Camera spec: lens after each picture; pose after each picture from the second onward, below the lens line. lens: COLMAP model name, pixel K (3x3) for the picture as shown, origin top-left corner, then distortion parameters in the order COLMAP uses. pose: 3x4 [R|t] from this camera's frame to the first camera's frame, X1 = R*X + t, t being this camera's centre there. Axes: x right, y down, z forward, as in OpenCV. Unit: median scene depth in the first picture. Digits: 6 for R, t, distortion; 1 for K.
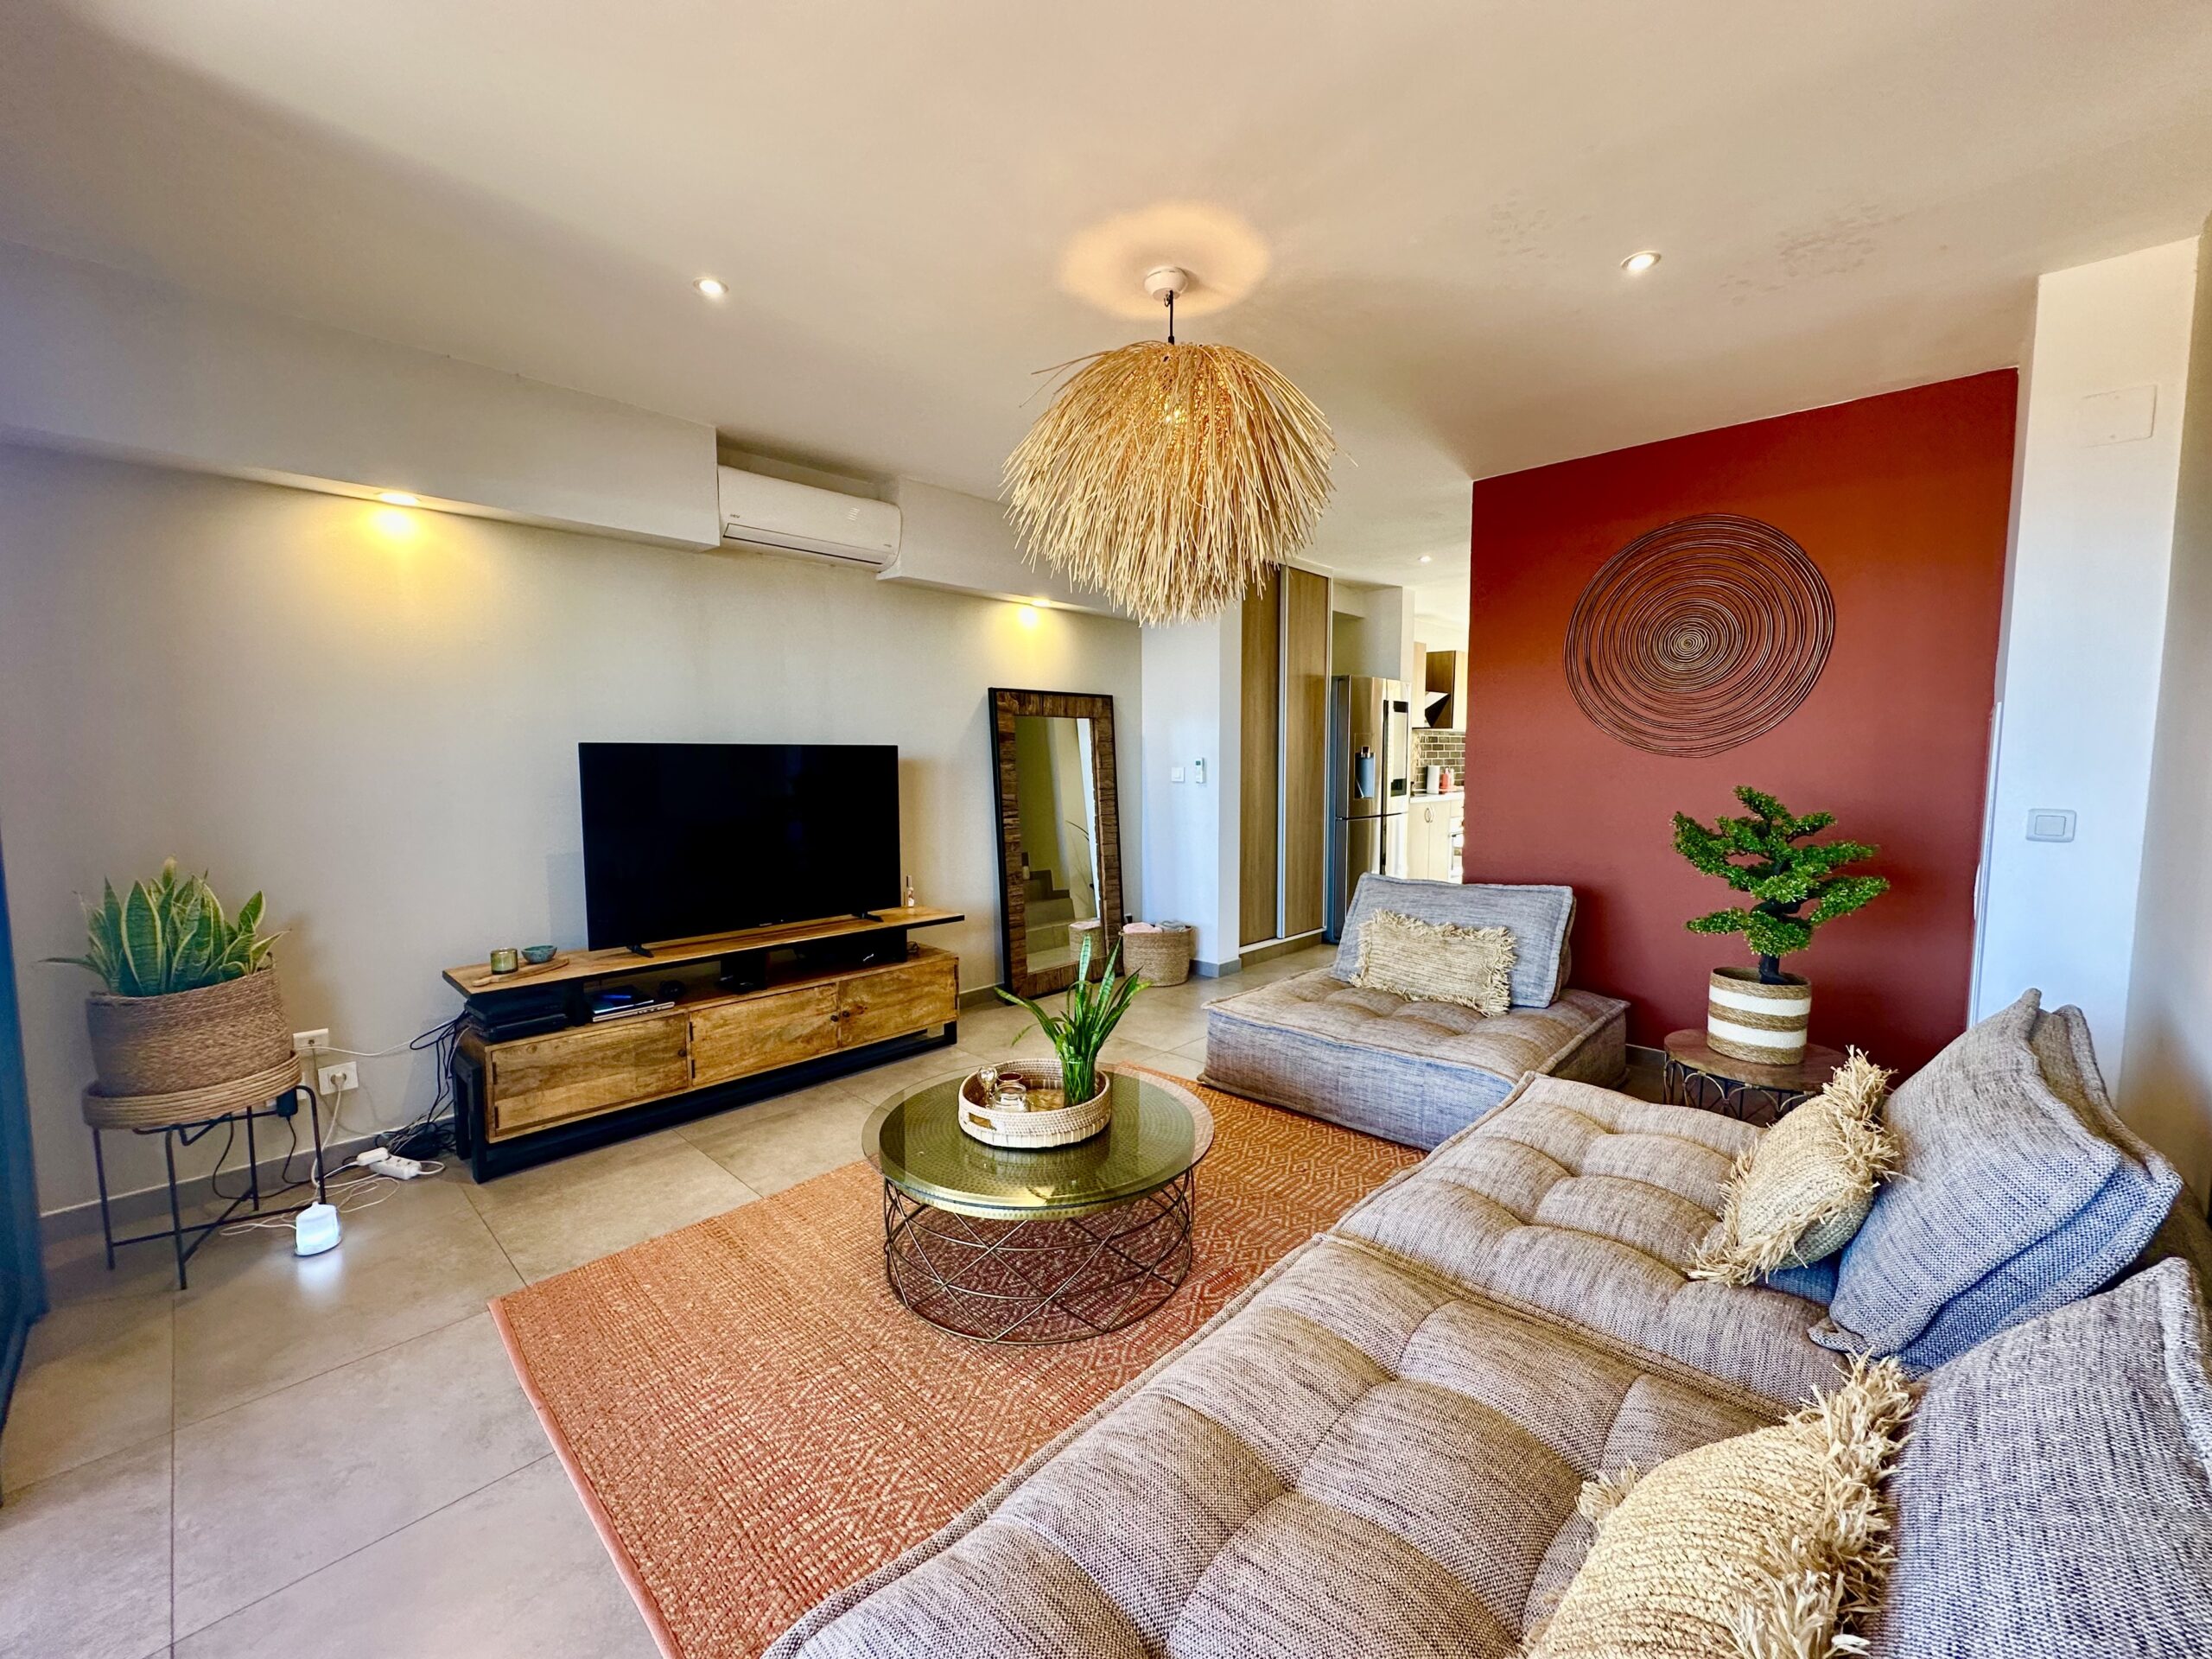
lens RADIAL K [[875.8, 0, 1113.6], [0, 875.8, 829.1], [0, 0, 1]] dist [-0.011176, 0.001714]
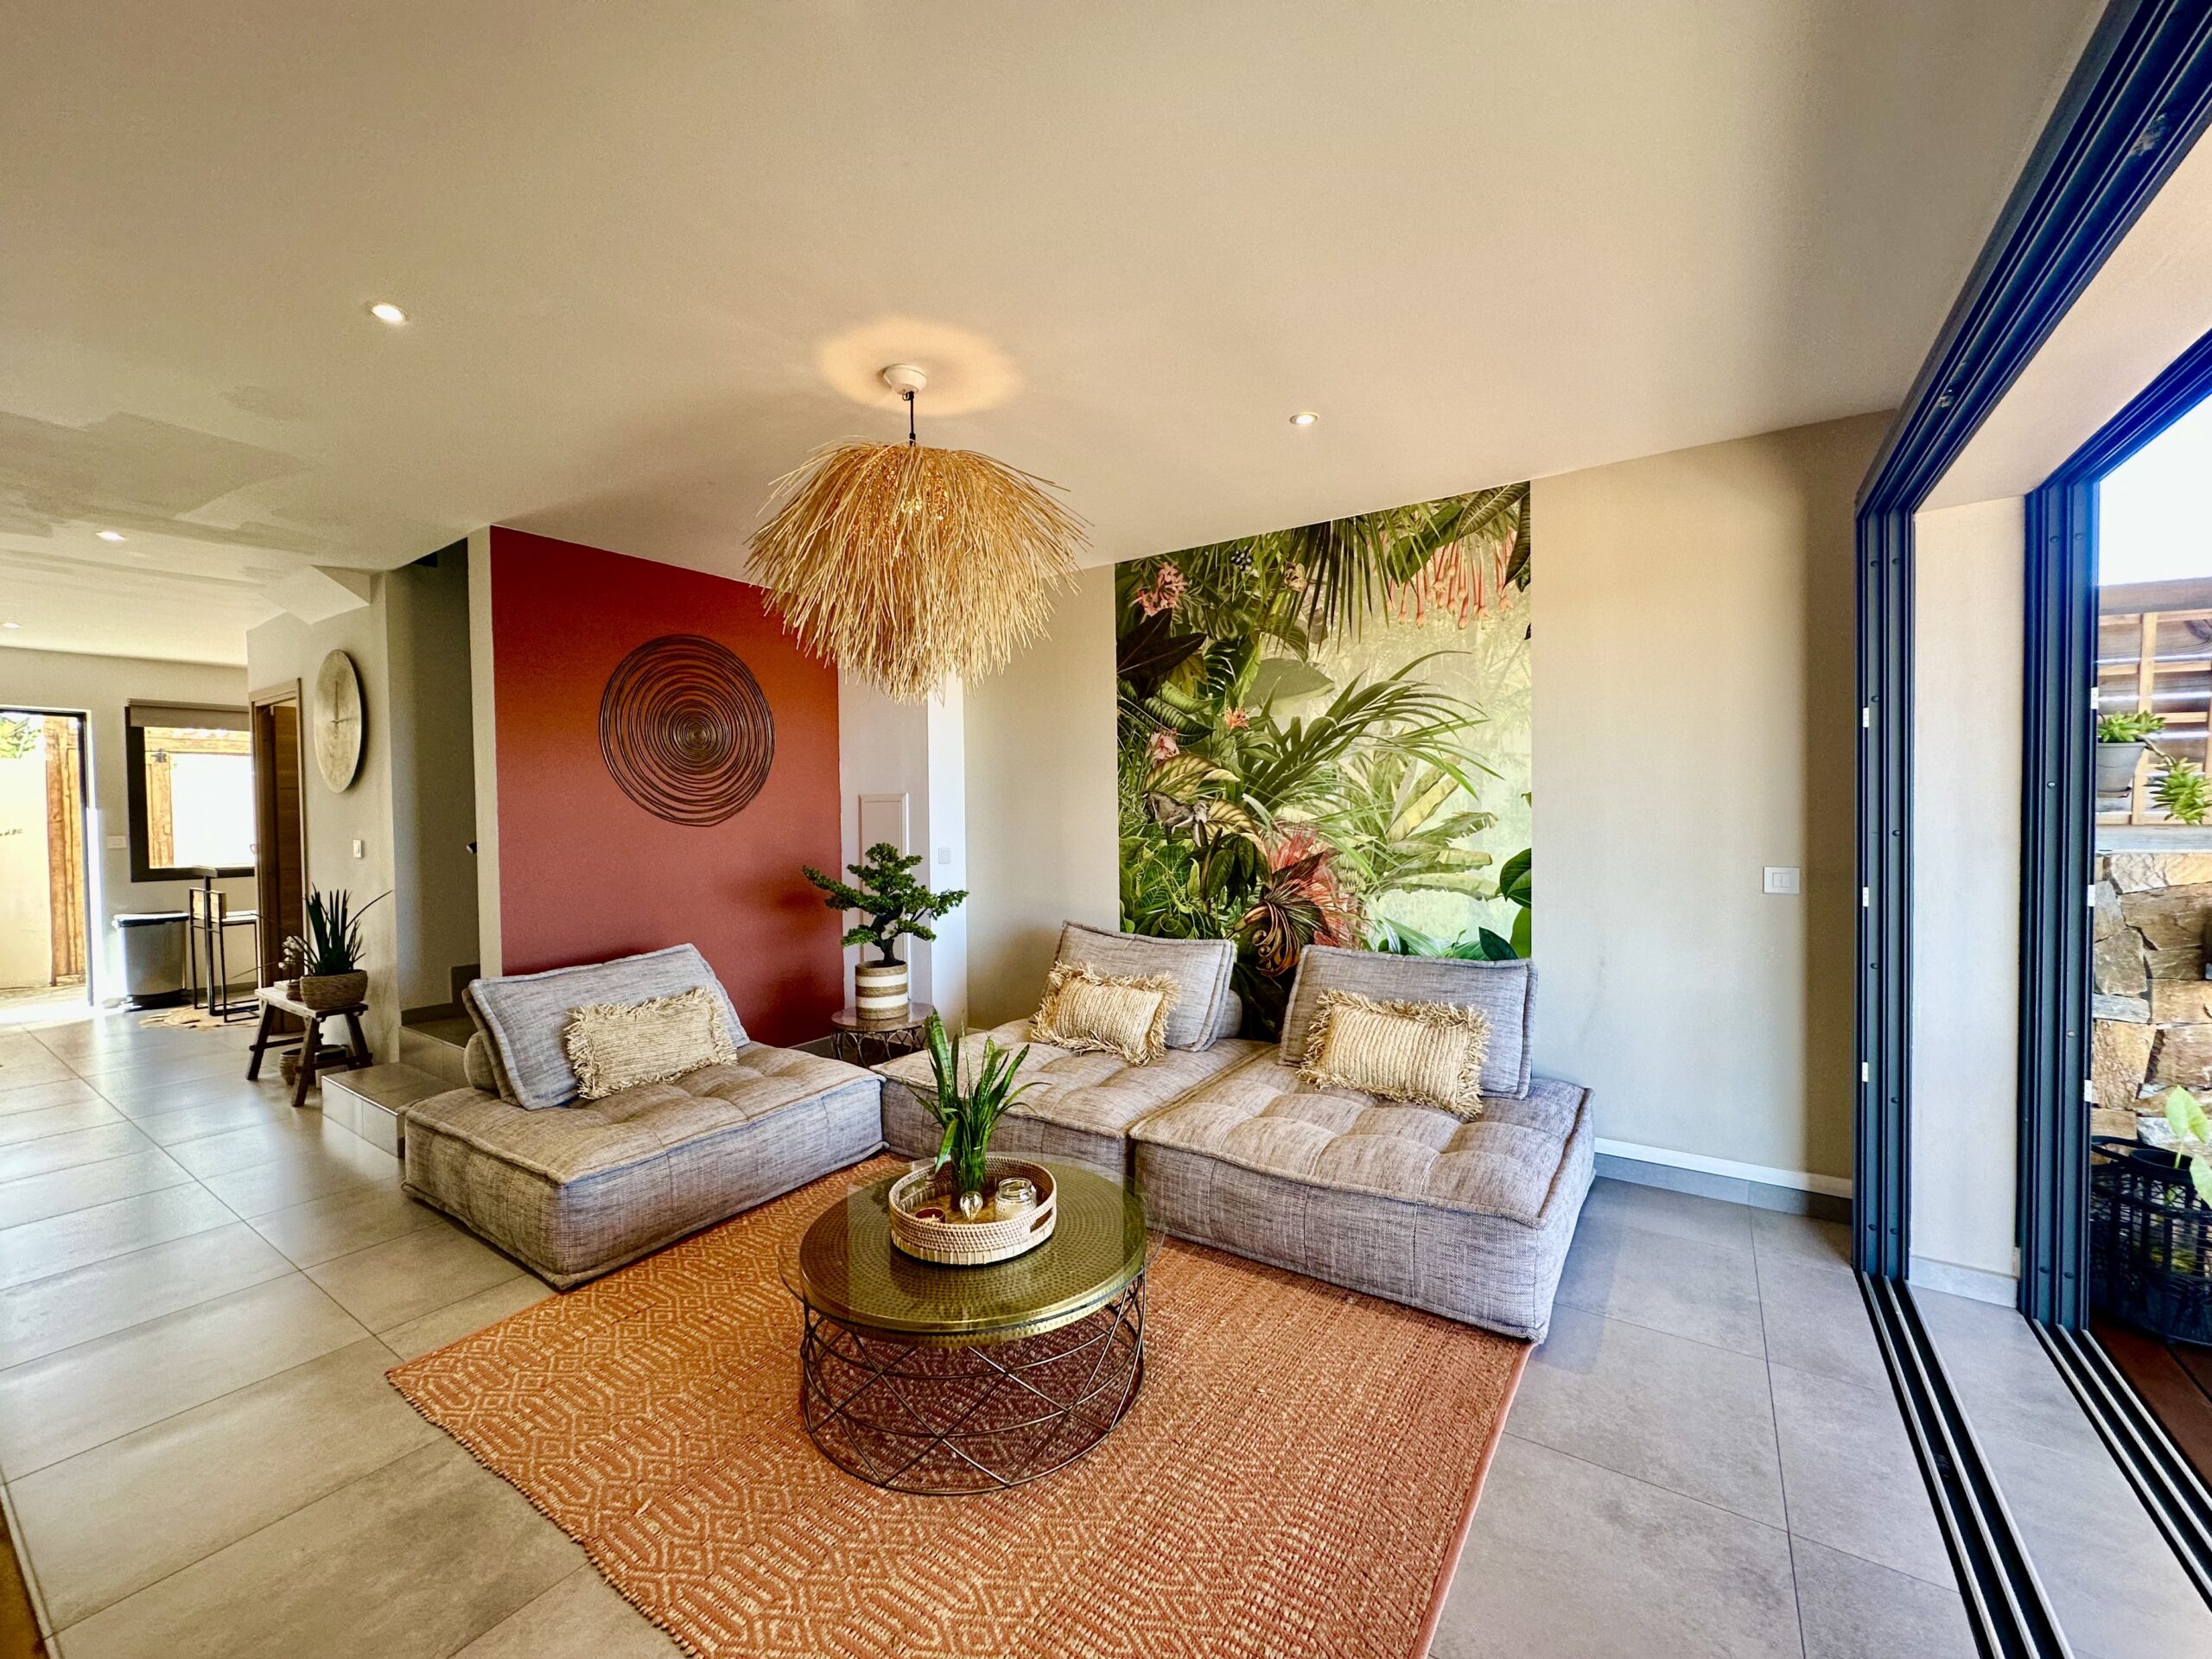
lens RADIAL K [[875.8, 0, 1098.3], [0, 875.8, 830.7], [0, 0, 1]] dist [-0.011176, 0.001714]
pose [[-0.150745, -0.019647, 0.988377, -0.786521], [0.097349, 0.994648, 0.034620, -0.078424], [-0.983768, 0.101437, -0.148025, 0.756440]]
